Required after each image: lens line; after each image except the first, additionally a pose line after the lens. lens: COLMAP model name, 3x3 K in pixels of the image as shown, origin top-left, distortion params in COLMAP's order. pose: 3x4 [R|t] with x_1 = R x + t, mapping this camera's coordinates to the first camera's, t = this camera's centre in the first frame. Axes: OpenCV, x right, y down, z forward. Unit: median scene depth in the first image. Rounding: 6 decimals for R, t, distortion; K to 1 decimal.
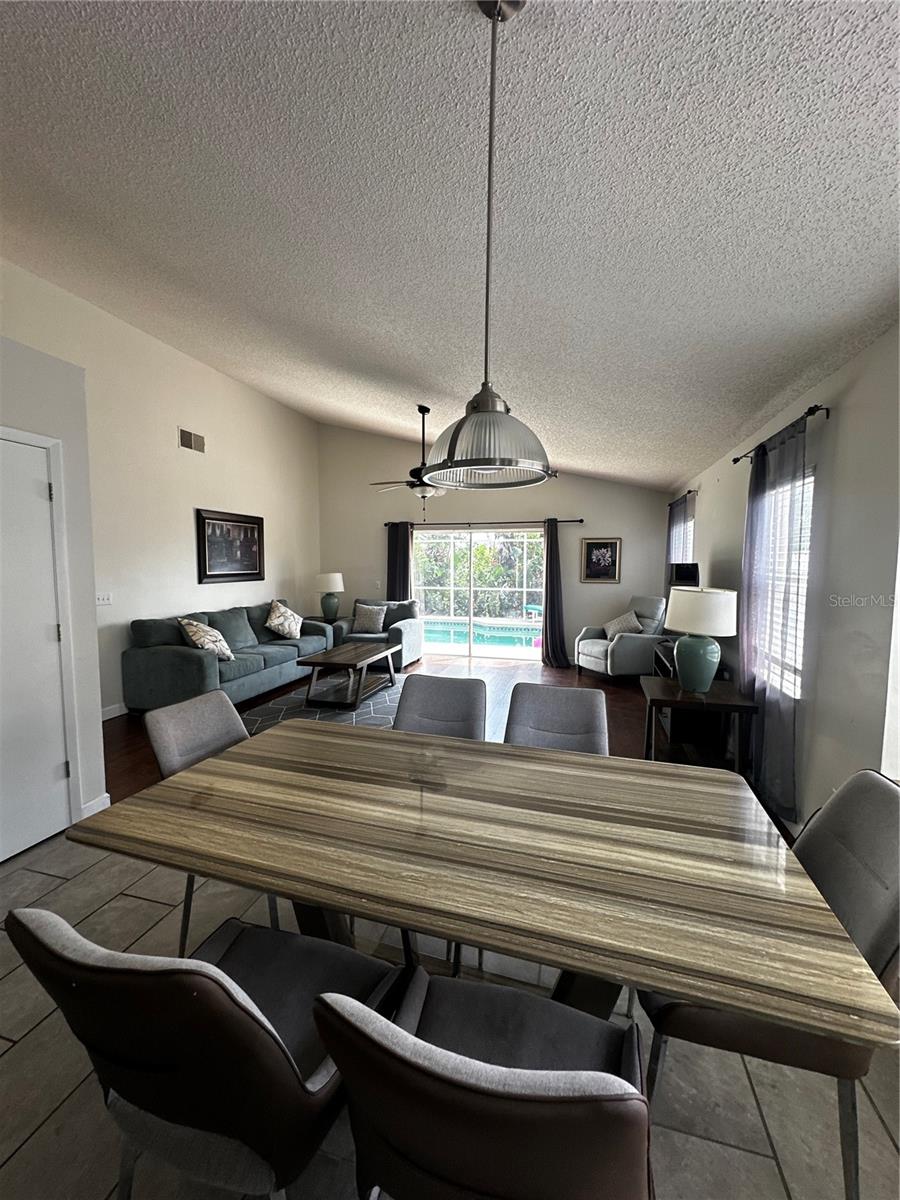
lens RADIAL K [[480.1, 0, 450.1], [0, 480.1, 600.9], [0, 0, 1]] dist [-0.003380, 0.000566]
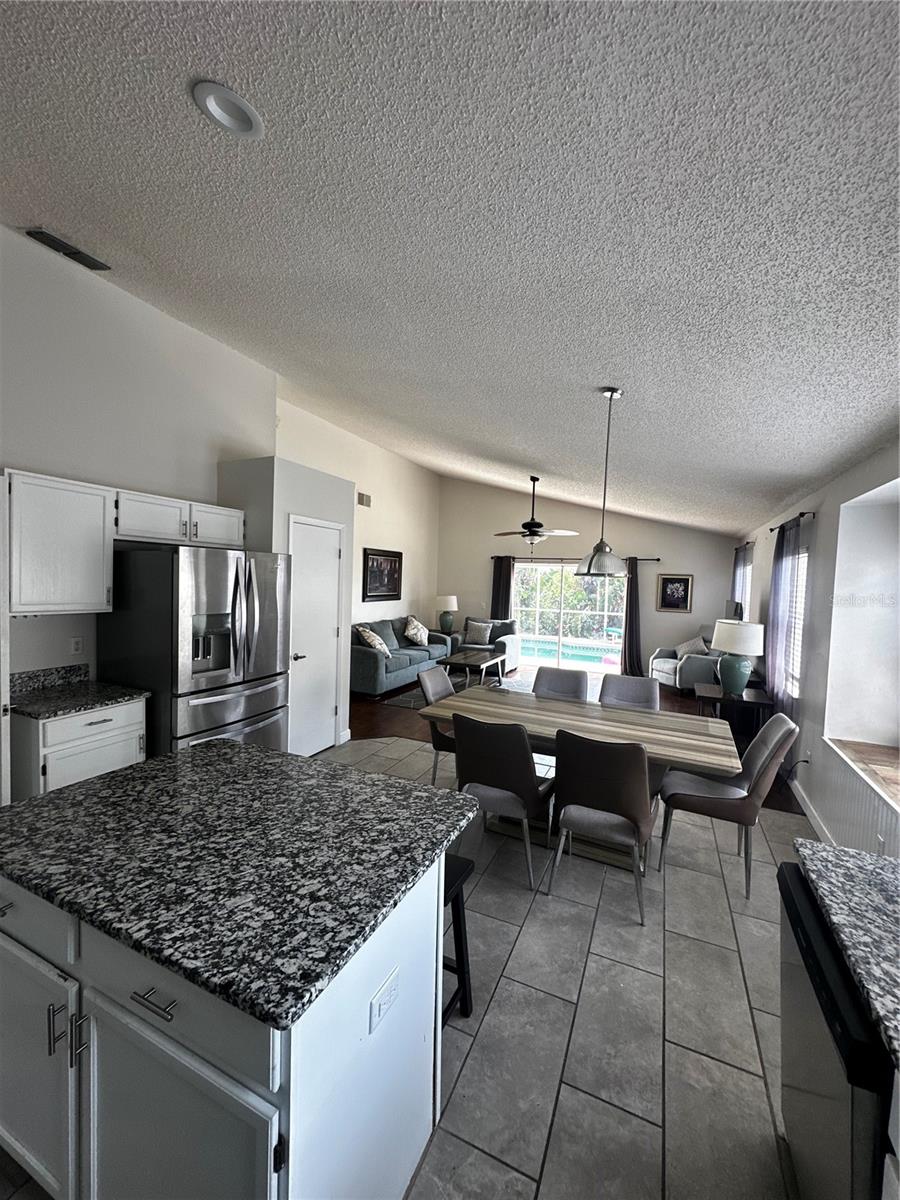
lens RADIAL K [[480.1, 0, 450.1], [0, 480.1, 600.9], [0, 0, 1]] dist [-0.003380, 0.000566]
pose [[0.987232, 0.035423, -0.155299, -0.054784], [-0.041052, 0.998606, -0.033189, -0.002817], [0.153907, 0.039141, 0.987310, -0.282751]]
